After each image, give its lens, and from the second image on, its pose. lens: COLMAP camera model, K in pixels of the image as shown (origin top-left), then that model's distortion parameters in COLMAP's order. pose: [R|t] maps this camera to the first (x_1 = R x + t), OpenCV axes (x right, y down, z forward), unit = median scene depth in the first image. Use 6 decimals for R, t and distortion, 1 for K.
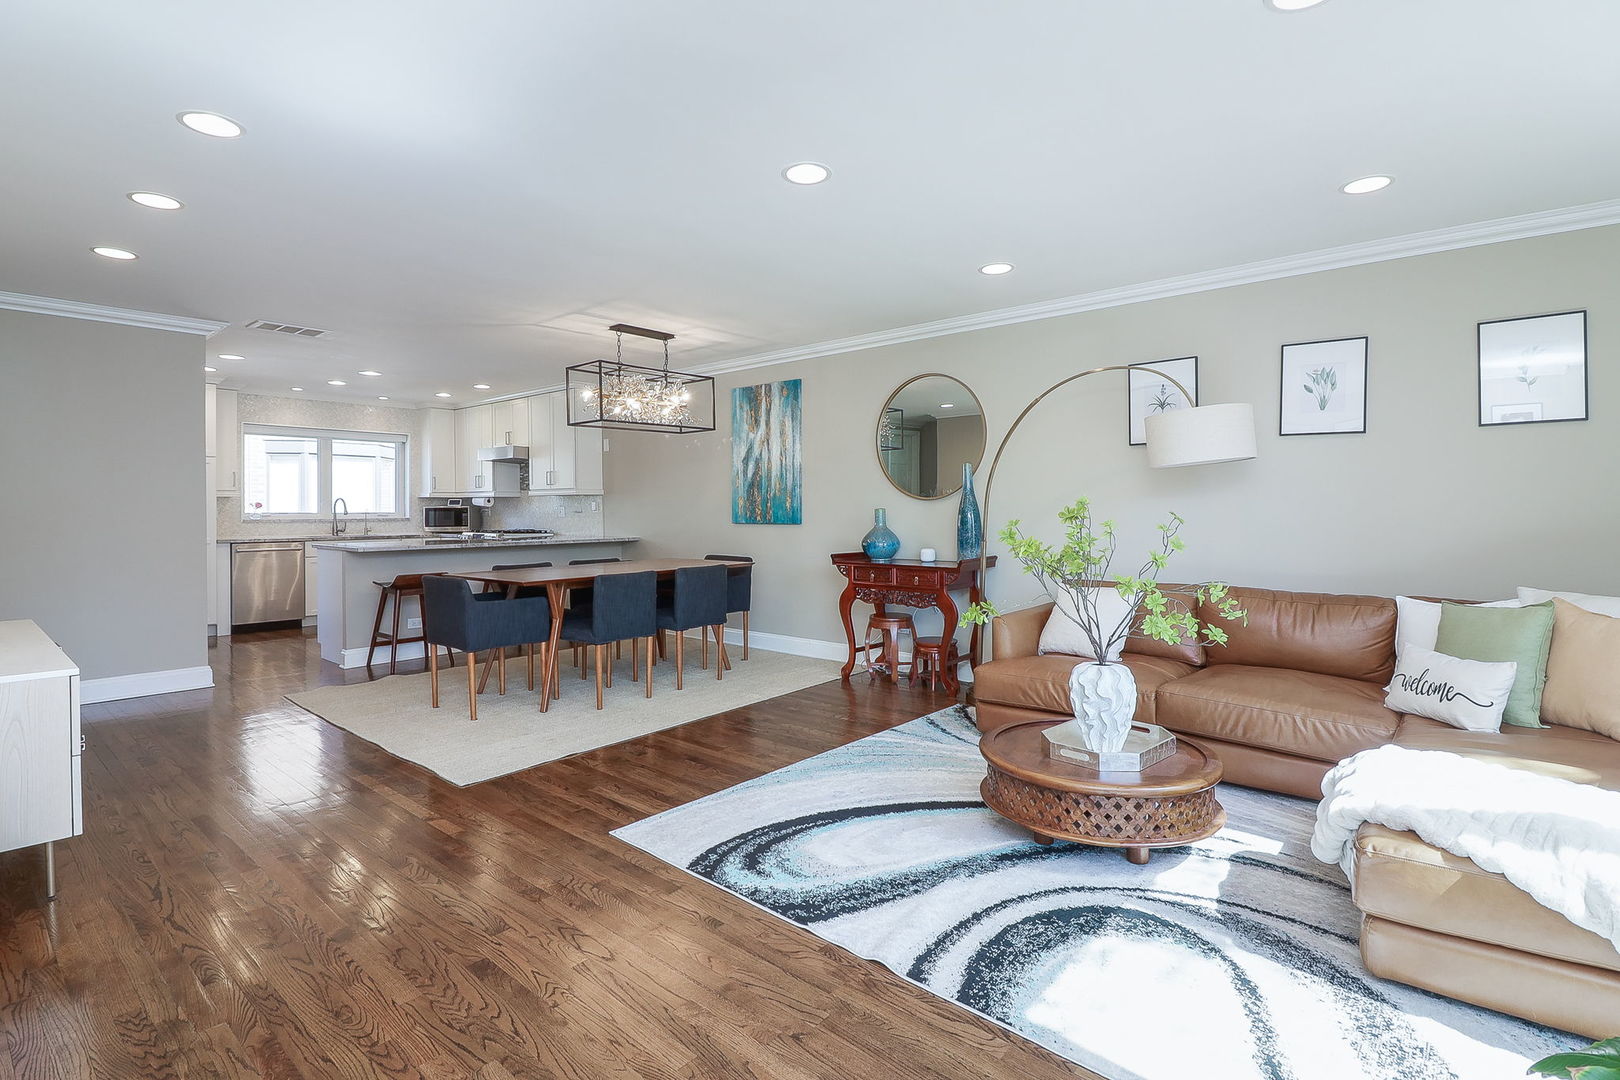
lens RADIAL K [[757.9, 0, 817.4], [0, 757.9, 515.7], [0, 0, 1]] dist [-0.011223, -0.000866]
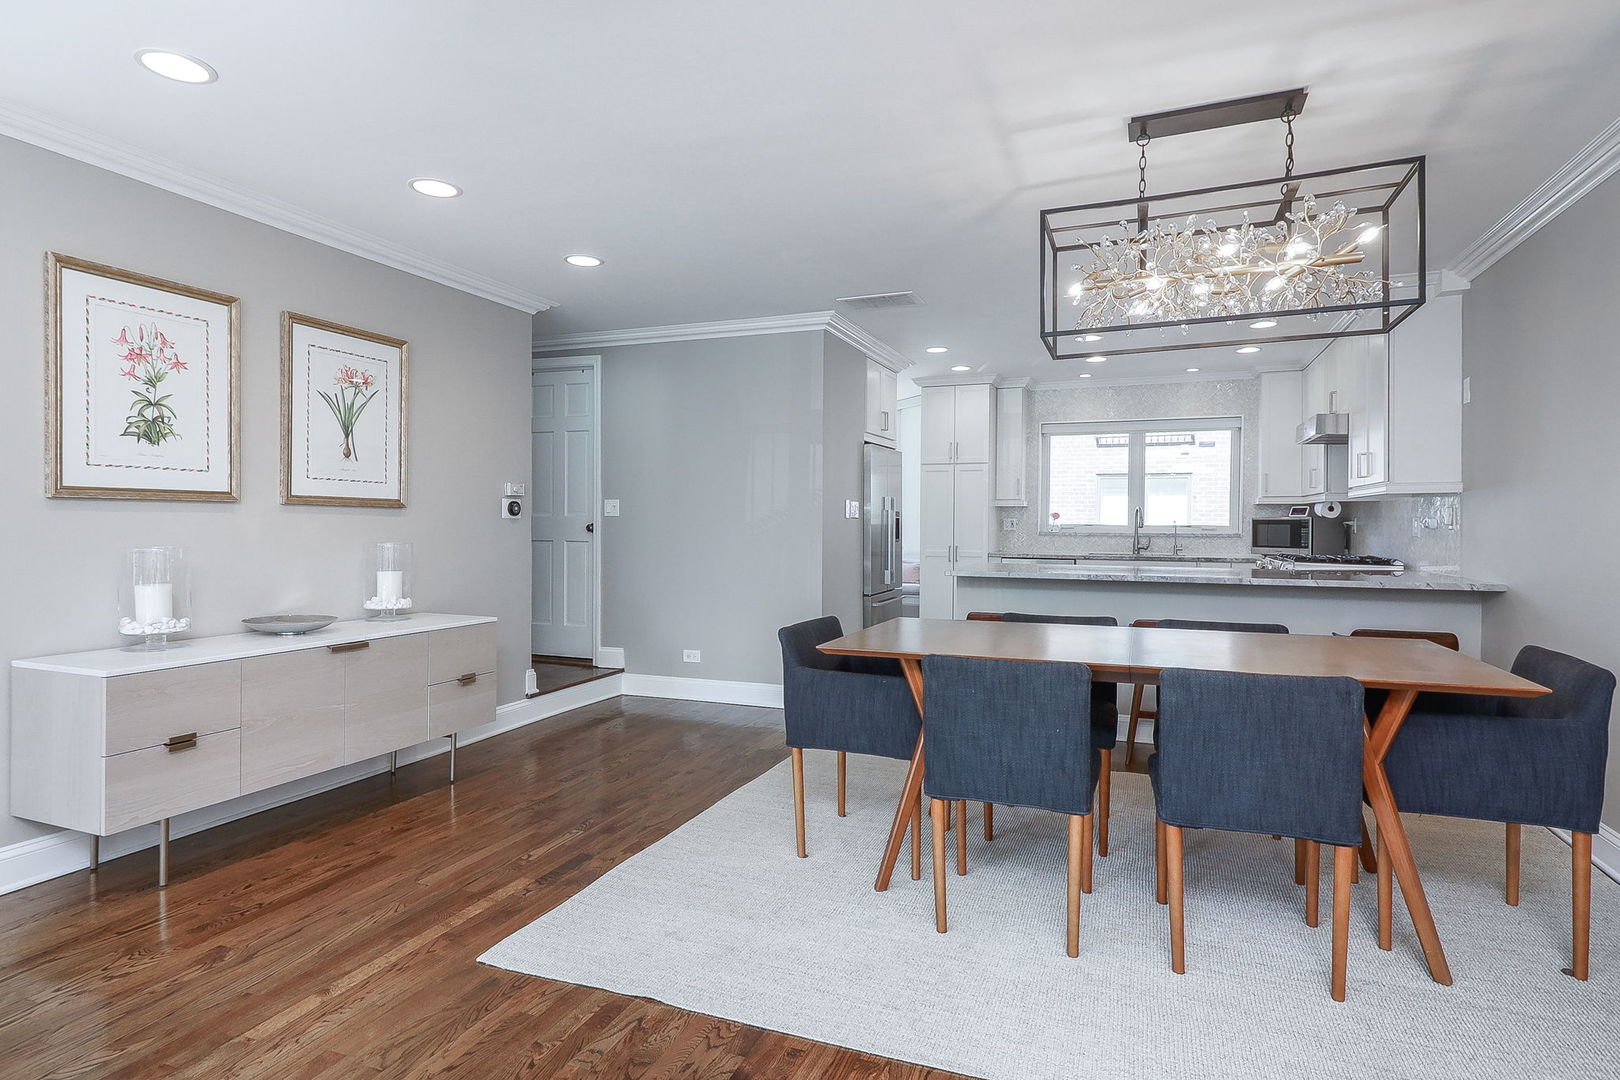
lens RADIAL K [[858.5, 0, 809.9], [0, 858.5, 531.8], [0, 0, 1]] dist [0.024269, -0.001157]
pose [[0.310271, 0.013749, -0.950549, 0.192379], [-0.011582, 0.999876, 0.010682, -0.005238], [0.950578, 0.007695, 0.310392, 0.683050]]
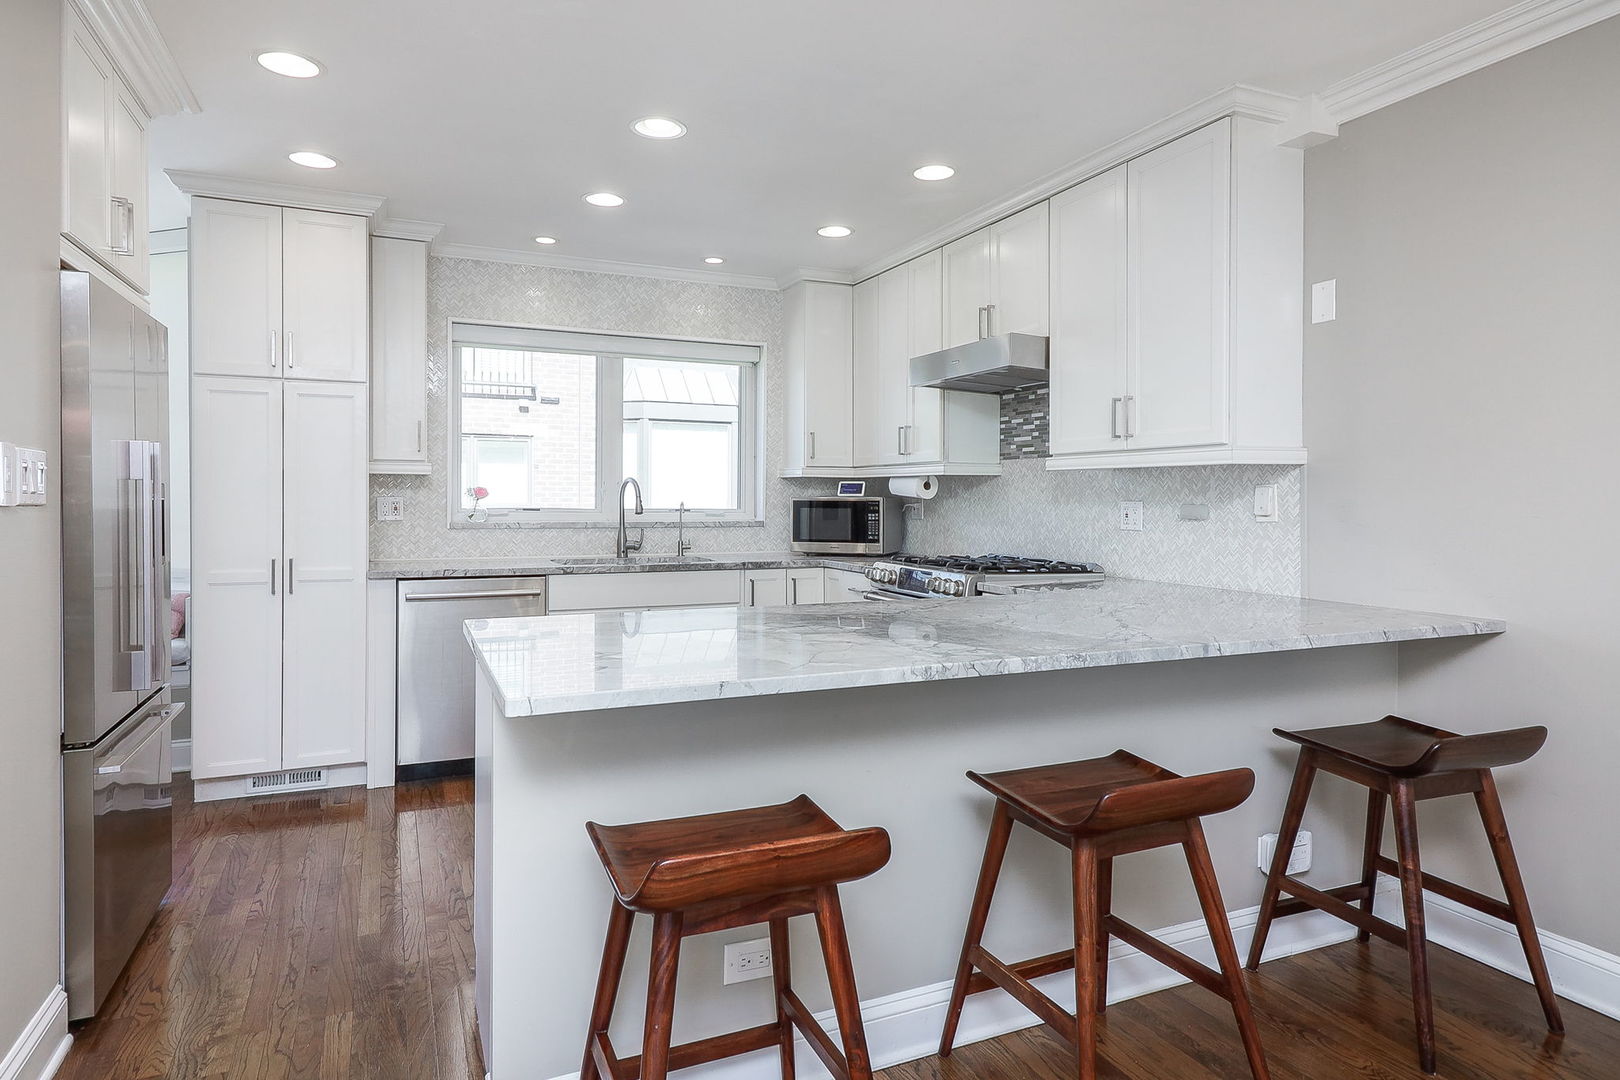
lens RADIAL K [[937.2, 0, 818.9], [0, 937.2, 495.7], [0, 0, 1]] dist [0.008149, 0.001023]
pose [[0.899787, 0.006605, -0.436279, -0.472257], [-0.010972, 0.999912, -0.007492, -0.016232], [0.436191, 0.011529, 0.899780, 0.910075]]
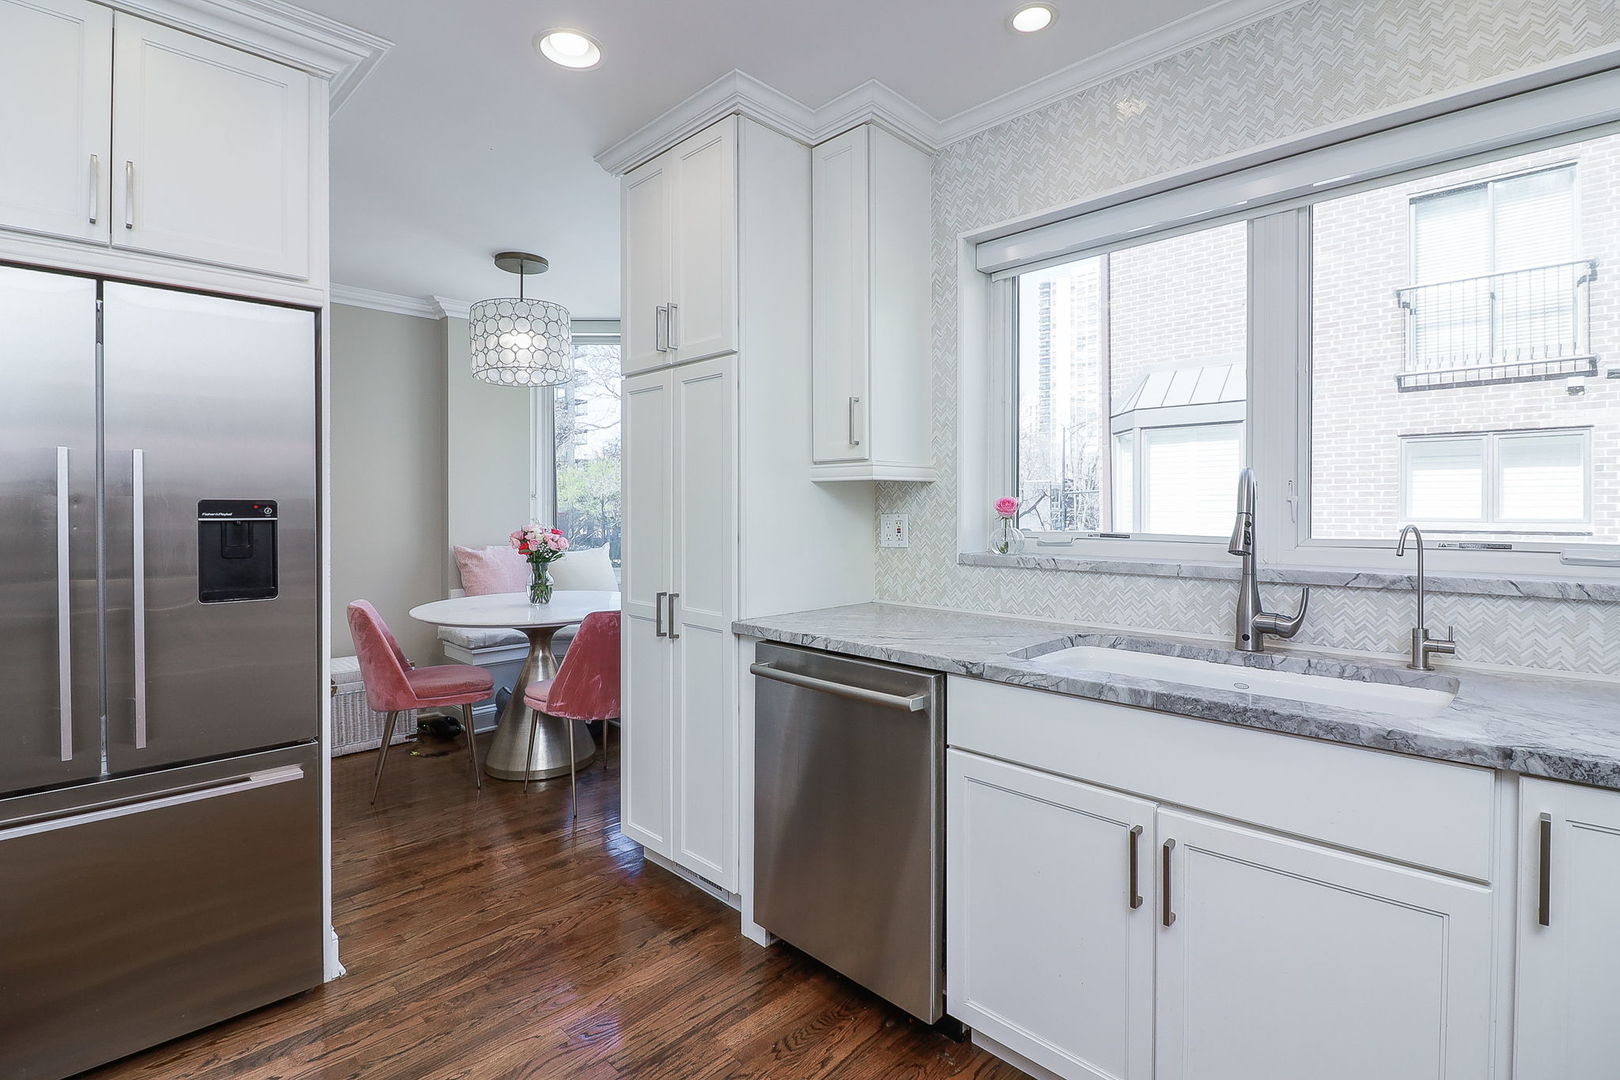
lens RADIAL K [[757.9, 0, 812.3], [0, 757.9, 514.1], [0, 0, 1]] dist [-0.011223, -0.000866]
pose [[-0.086470, 0.008926, -0.996214, -0.725375], [-0.005727, 0.999939, 0.009456, -0.021877], [0.996238, 0.006523, -0.086414, 1.548566]]
